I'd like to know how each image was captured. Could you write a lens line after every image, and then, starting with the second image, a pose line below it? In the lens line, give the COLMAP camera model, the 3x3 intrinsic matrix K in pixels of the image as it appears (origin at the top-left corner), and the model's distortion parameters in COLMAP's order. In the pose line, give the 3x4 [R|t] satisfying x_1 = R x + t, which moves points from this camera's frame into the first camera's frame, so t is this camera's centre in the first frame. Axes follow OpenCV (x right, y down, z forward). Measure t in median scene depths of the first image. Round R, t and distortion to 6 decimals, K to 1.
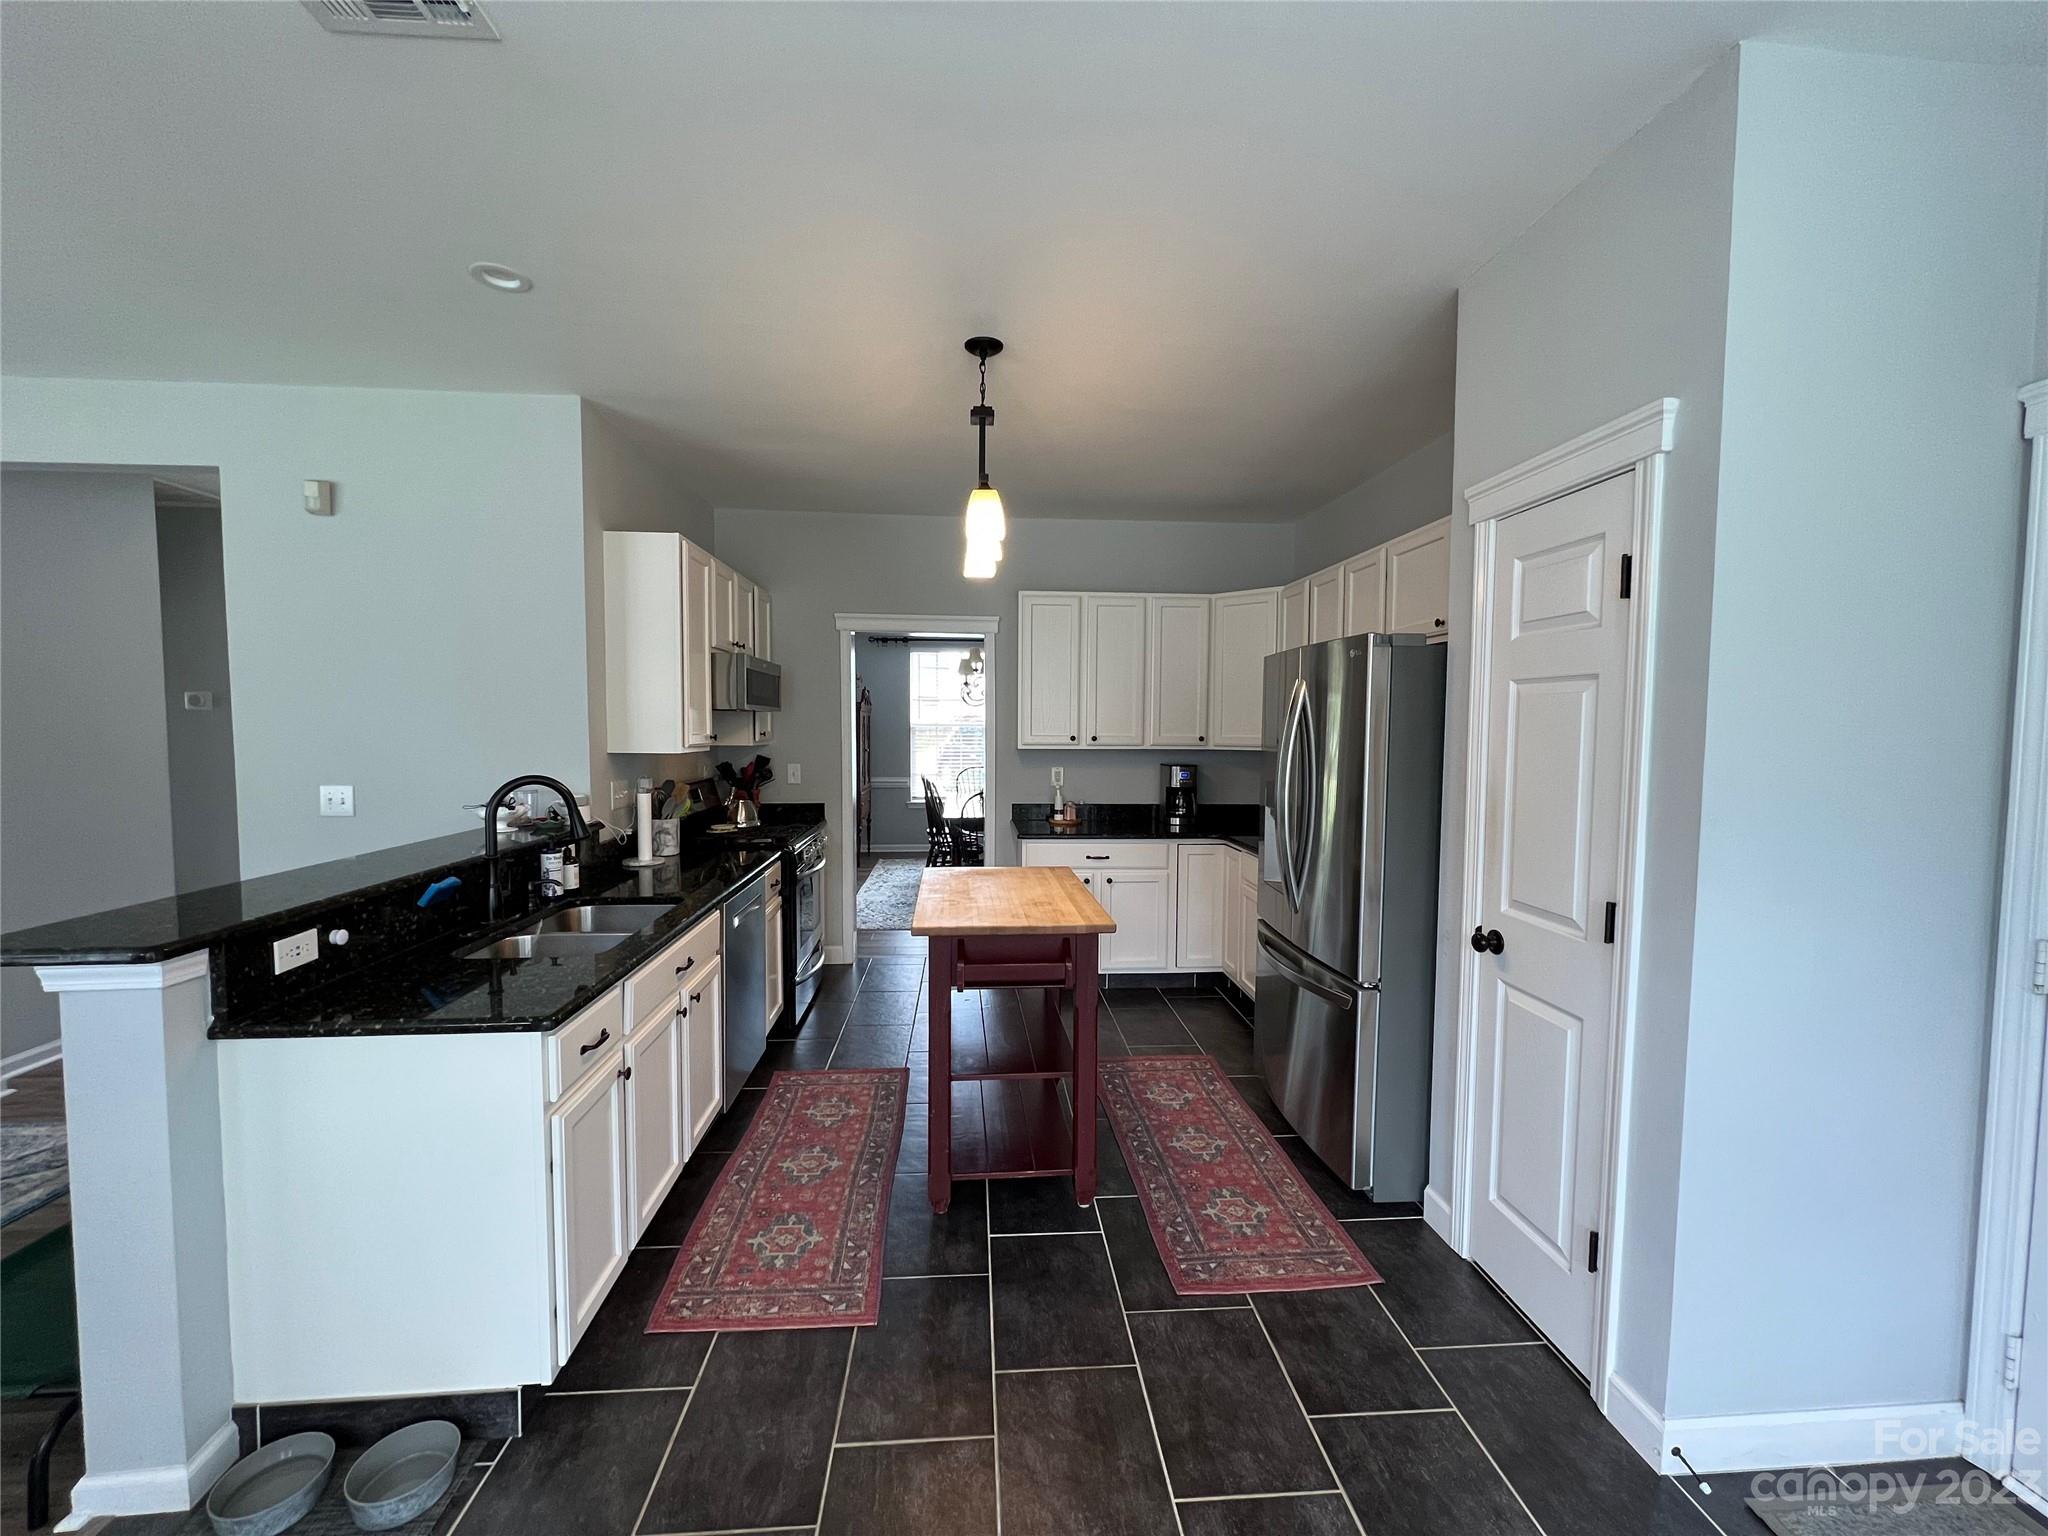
lens RADIAL K [[815.8, 0, 1024.0], [0, 815.8, 768.0], [0, 0, 1]] dist [0.002531, 0.000010]
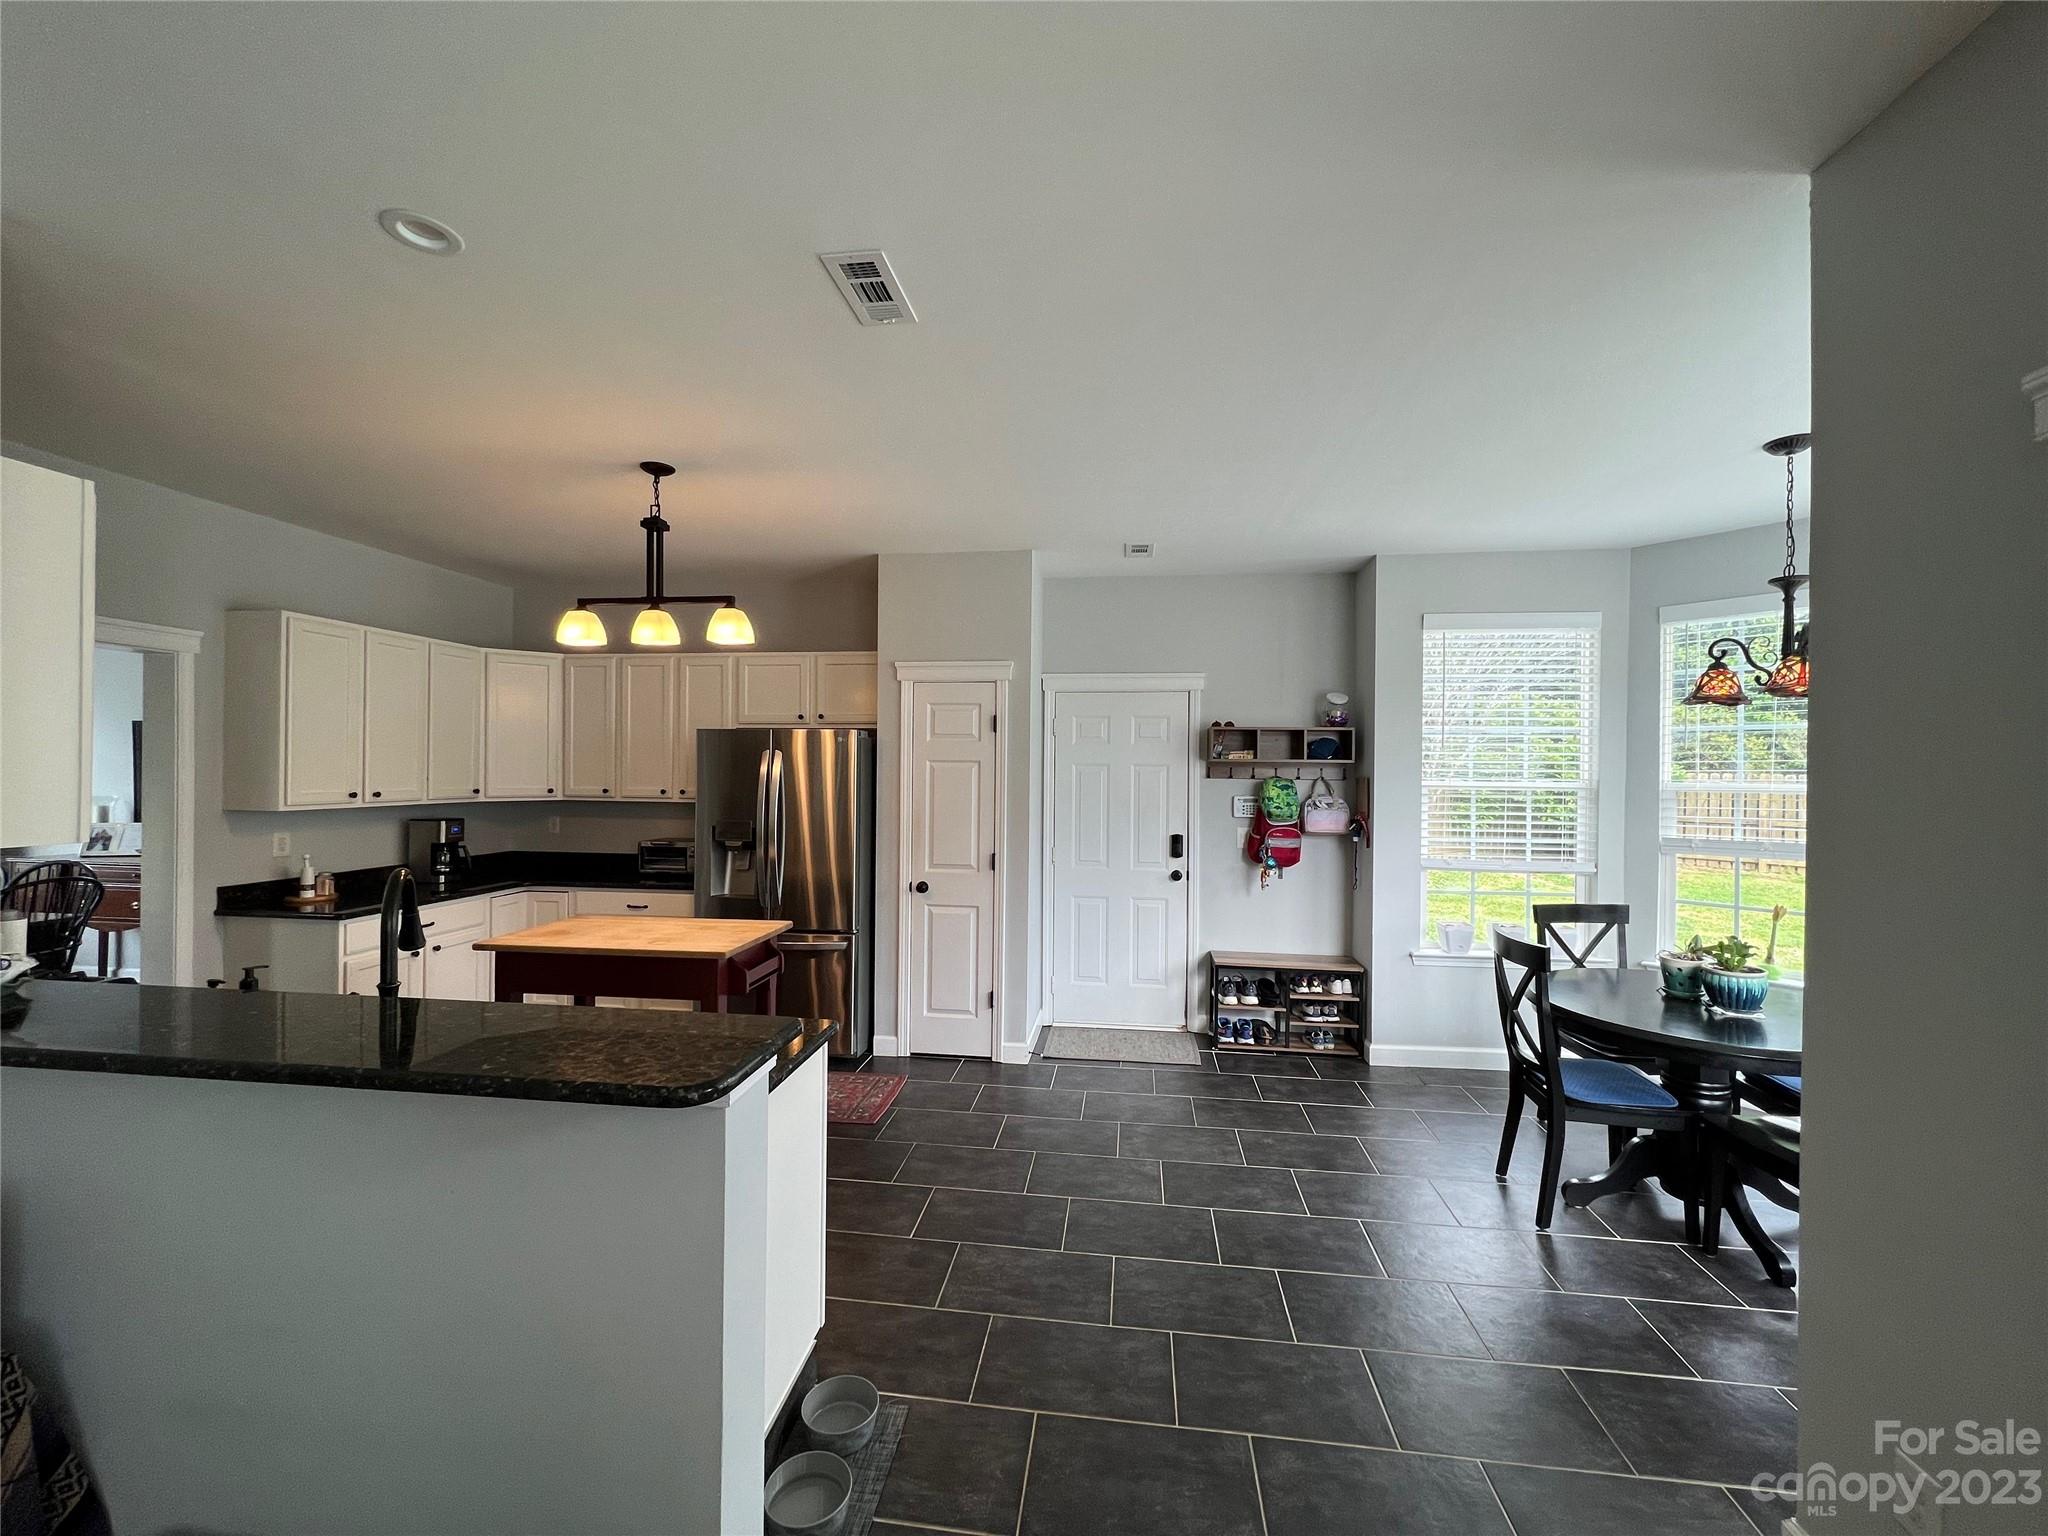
lens RADIAL K [[815.8, 0, 1024.0], [0, 815.8, 768.0], [0, 0, 1]] dist [0.002531, 0.000010]
pose [[0.203308, -0.004588, 0.979104, -1.135990], [0.045722, 0.998943, -0.004813, -0.052320], [-0.978047, 0.045745, 0.203303, 0.265035]]
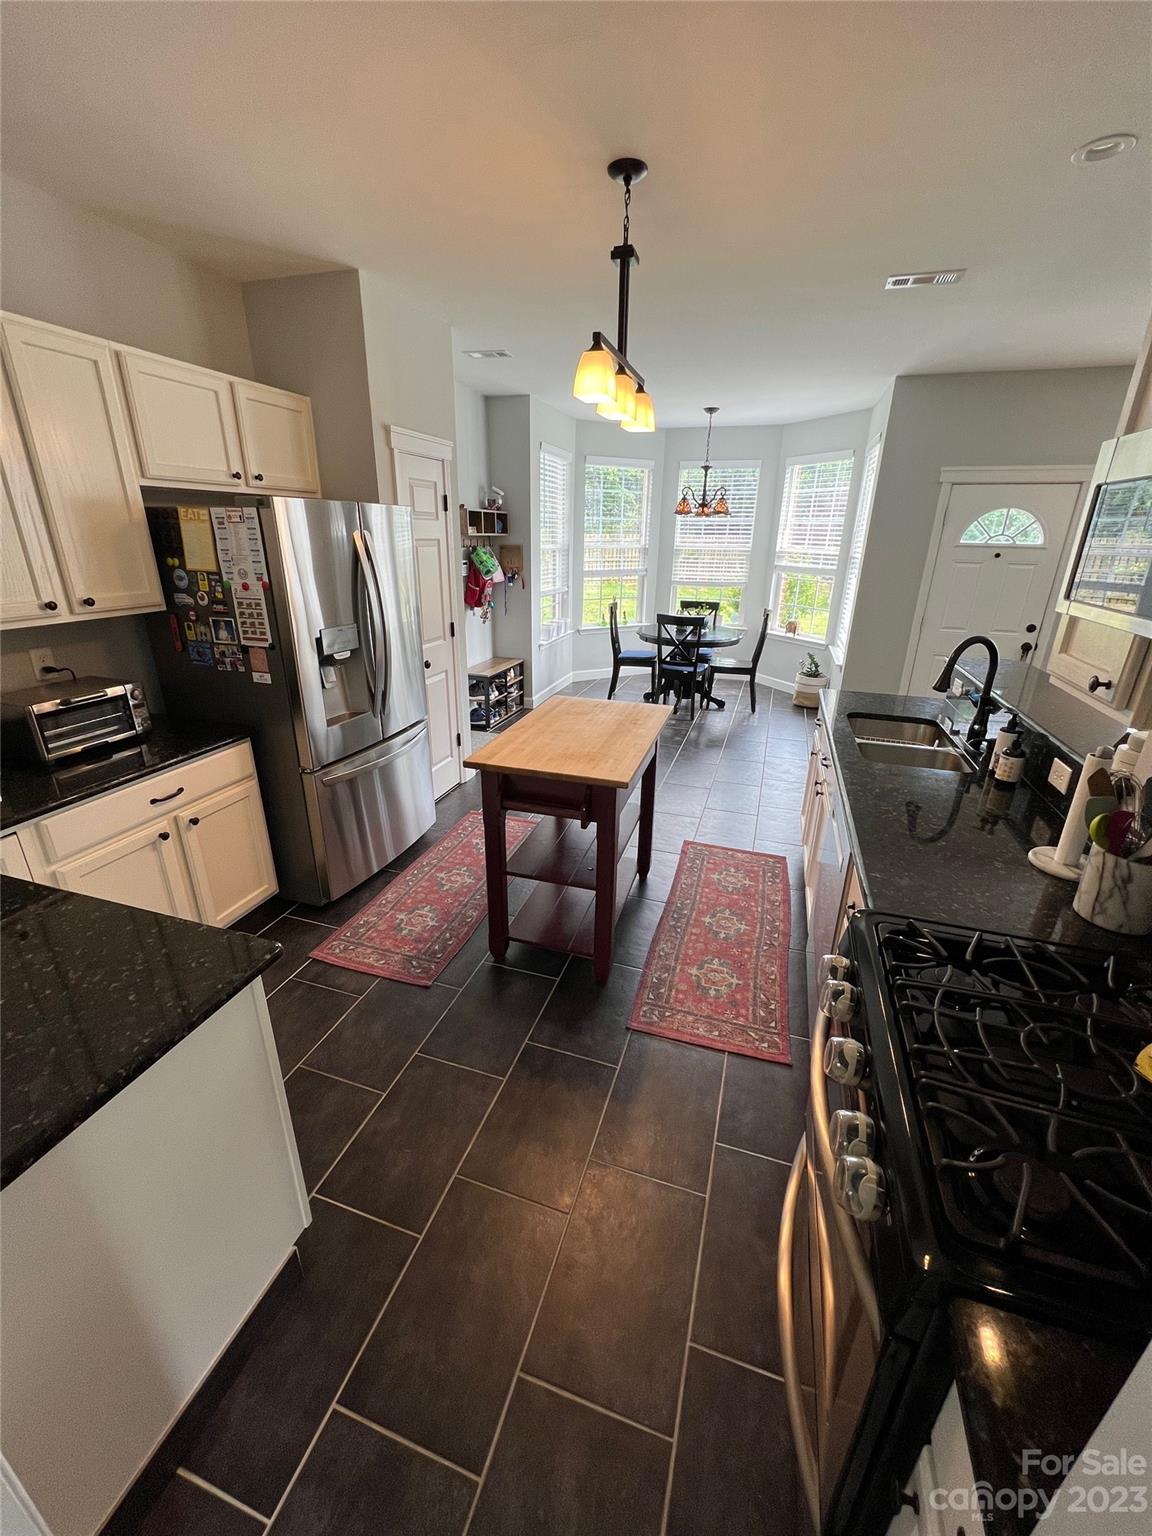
lens RADIAL K [[611.9, 0, 572.2], [0, 611.9, 768.1], [0, 0, 1]] dist [0.002531, 0.000010]
pose [[-0.923719, -0.155645, 0.350025, -0.359695], [0.003706, 0.910062, 0.414456, -0.180280], [-0.383052, 0.384139, -0.840065, 1.943970]]
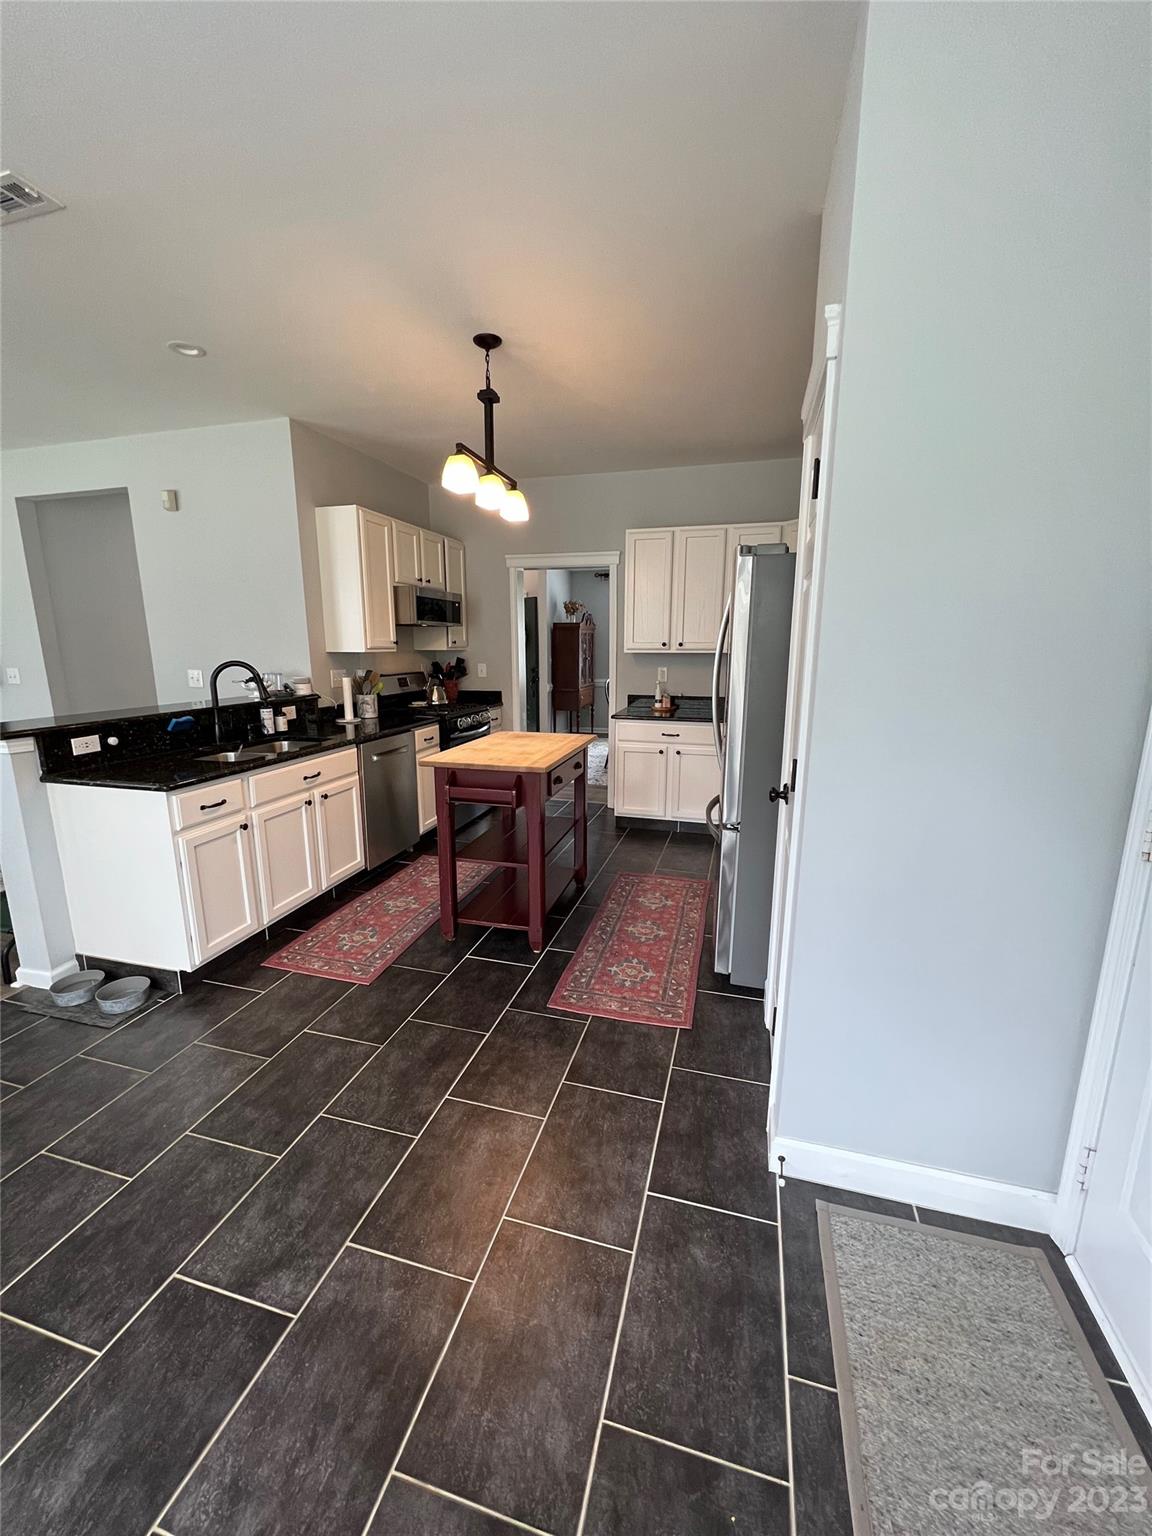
lens RADIAL K [[611.9, 0, 572.2], [0, 611.9, 768.1], [0, 0, 1]] dist [0.002531, 0.000010]
pose [[0.939719, 0.062903, -0.336112, 0.478727], [-0.013205, 0.988877, 0.148149, 0.029734], [0.341693, -0.134780, 0.930097, 0.012691]]
